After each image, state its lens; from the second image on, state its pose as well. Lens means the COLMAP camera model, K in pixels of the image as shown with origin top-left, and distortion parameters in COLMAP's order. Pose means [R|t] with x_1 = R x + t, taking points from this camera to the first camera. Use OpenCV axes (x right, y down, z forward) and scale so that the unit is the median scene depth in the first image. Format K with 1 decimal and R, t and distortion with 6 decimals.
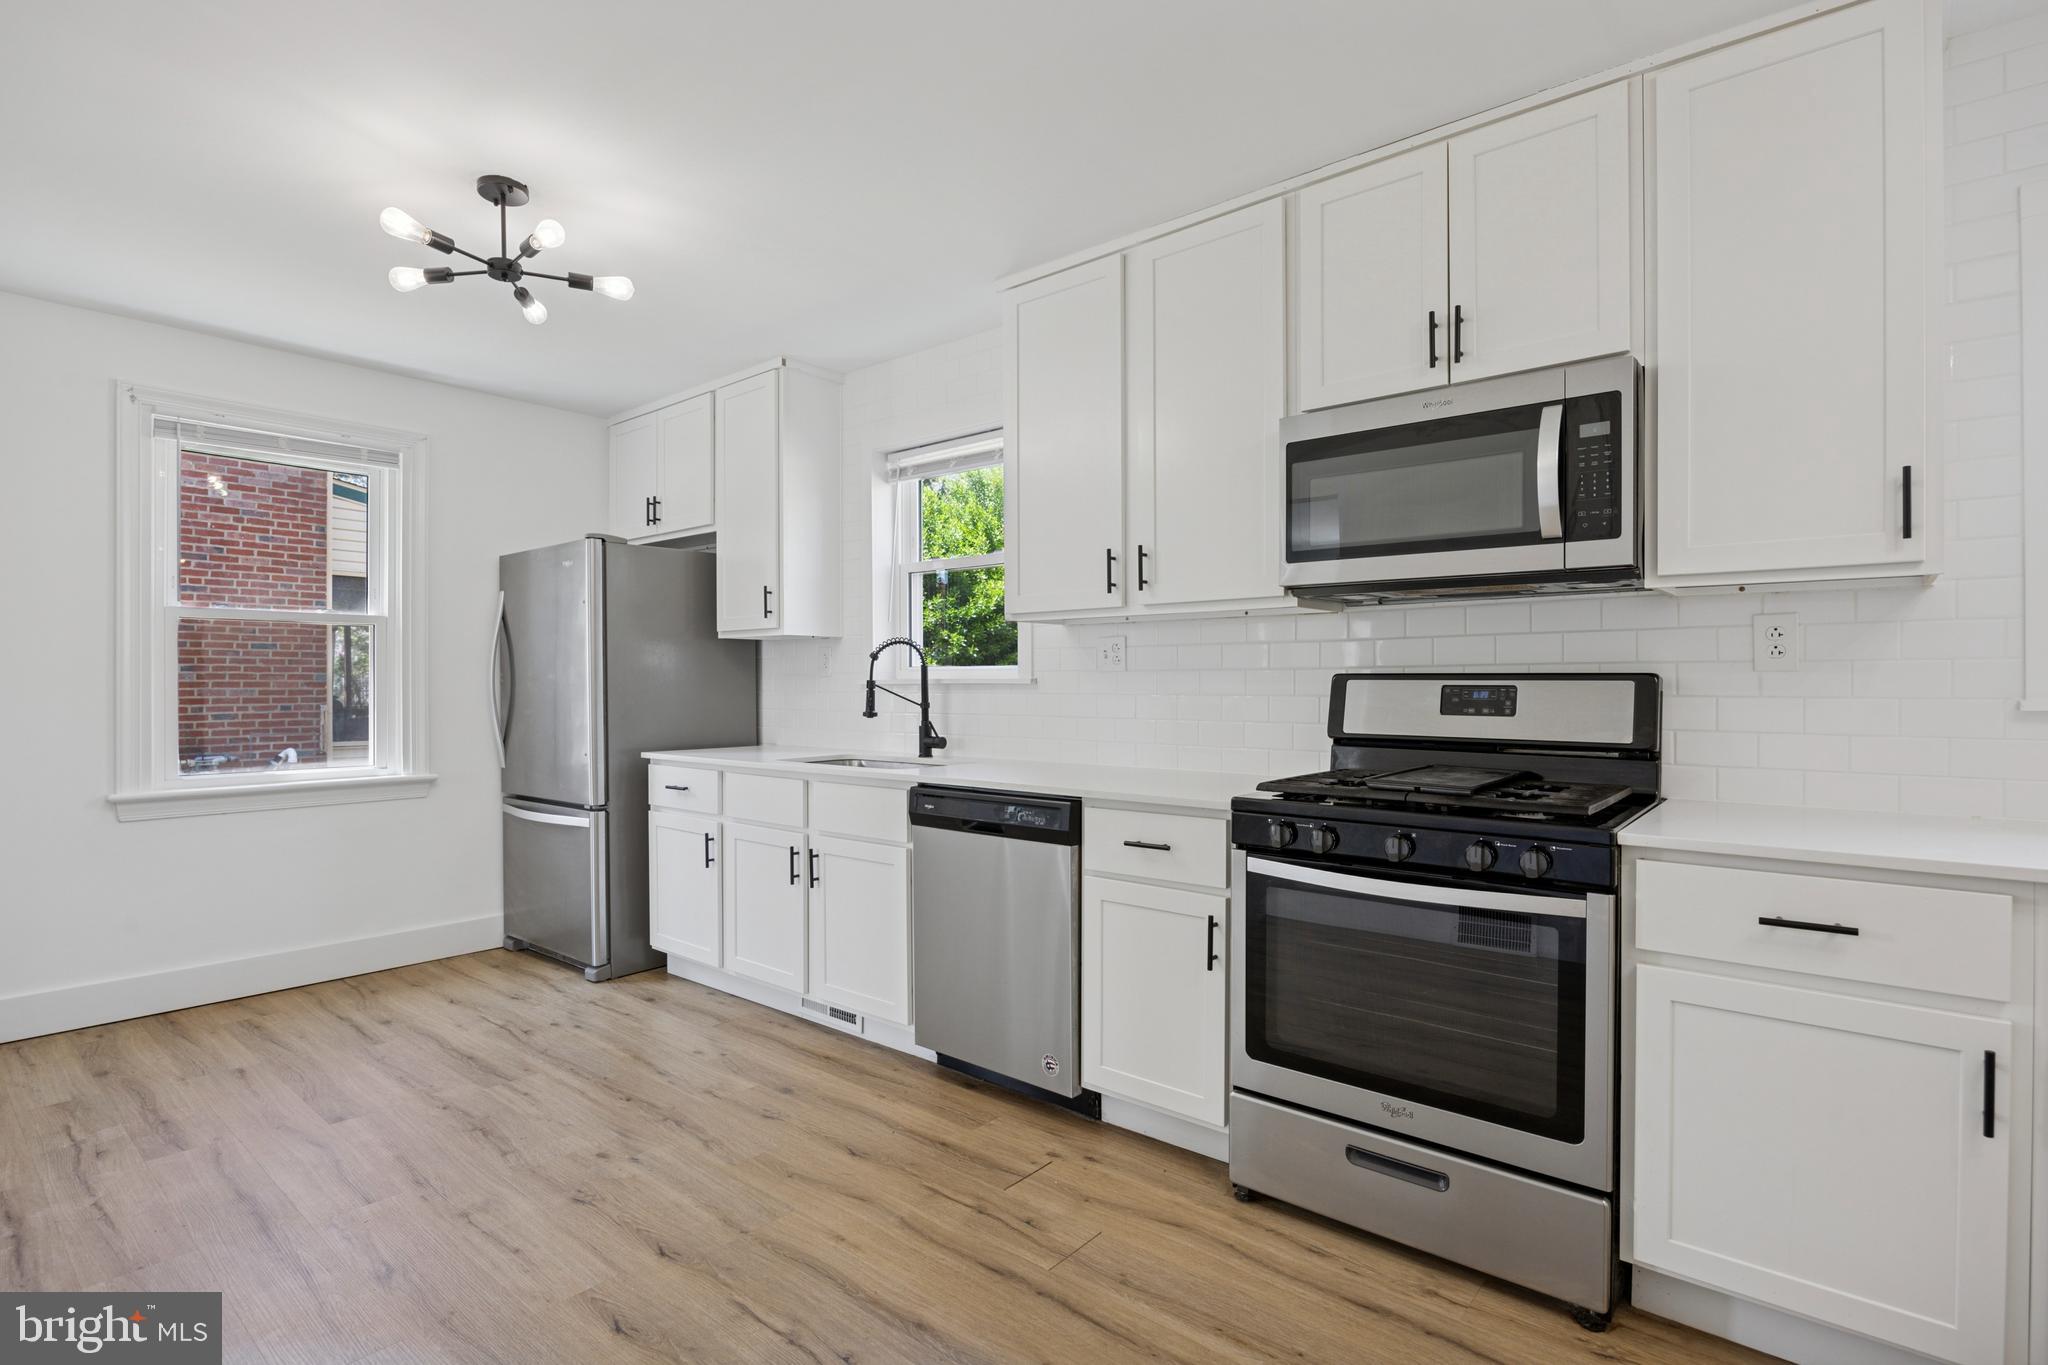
lens RADIAL K [[1010.0, 0, 1031.1], [0, 1010.0, 681.2], [0, 0, 1]] dist [-0.011250, -0.001043]
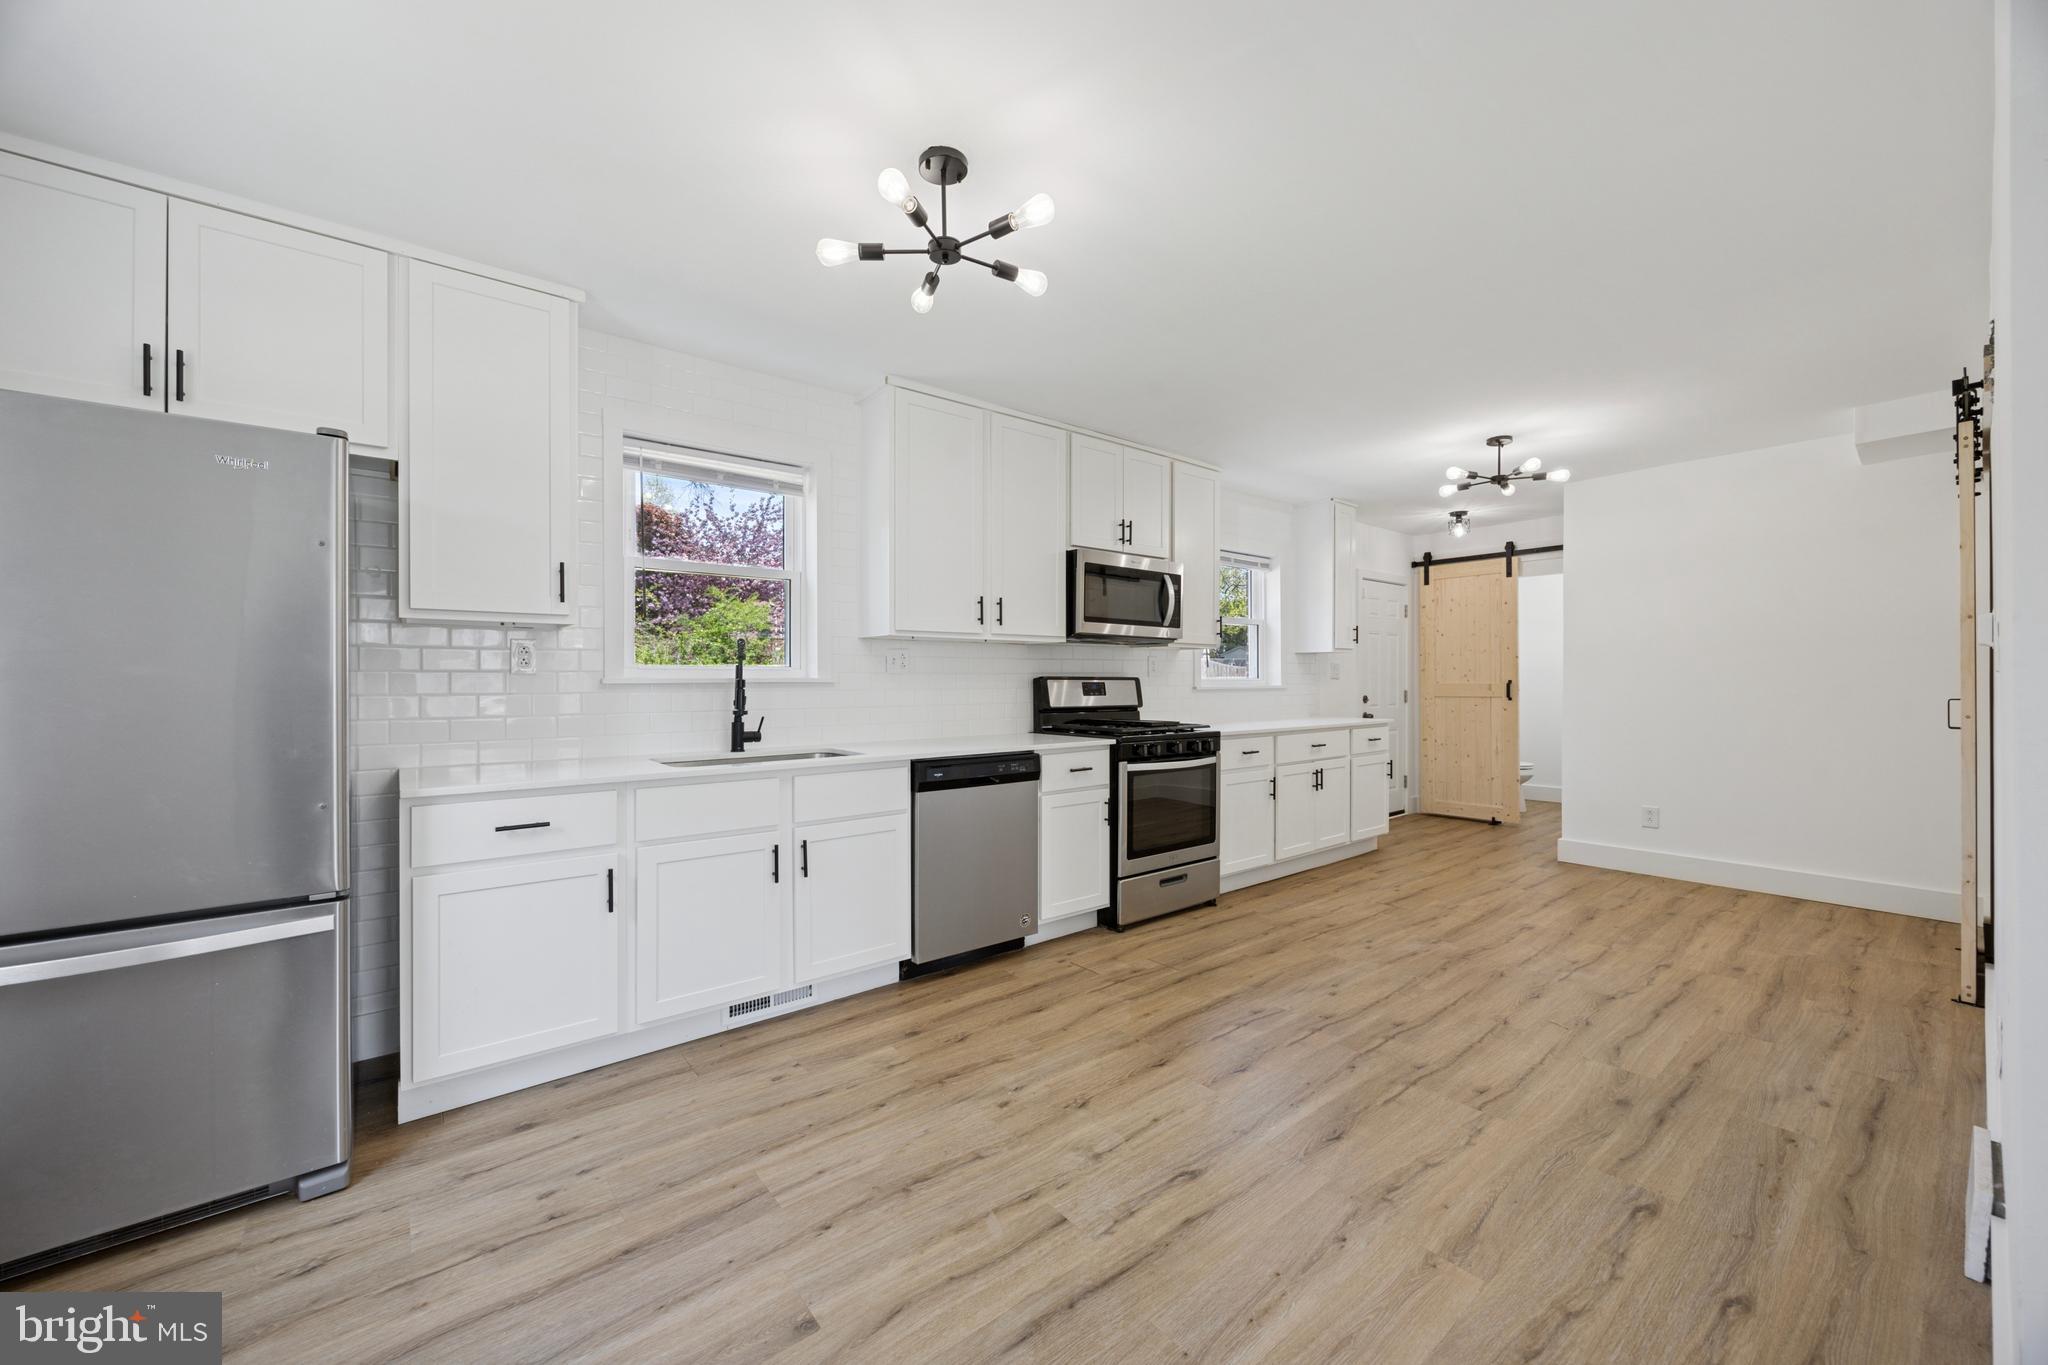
lens RADIAL K [[797.3, 0, 1028.5], [0, 797.3, 676.7], [0, 0, 1]] dist [0.000791, 0.000318]
pose [[0.171698, 0.004866, 0.985138, -1.139002], [-0.000287, 0.999988, -0.004889, 0.000237], [-0.985150, 0.000557, 0.171698, 0.719805]]
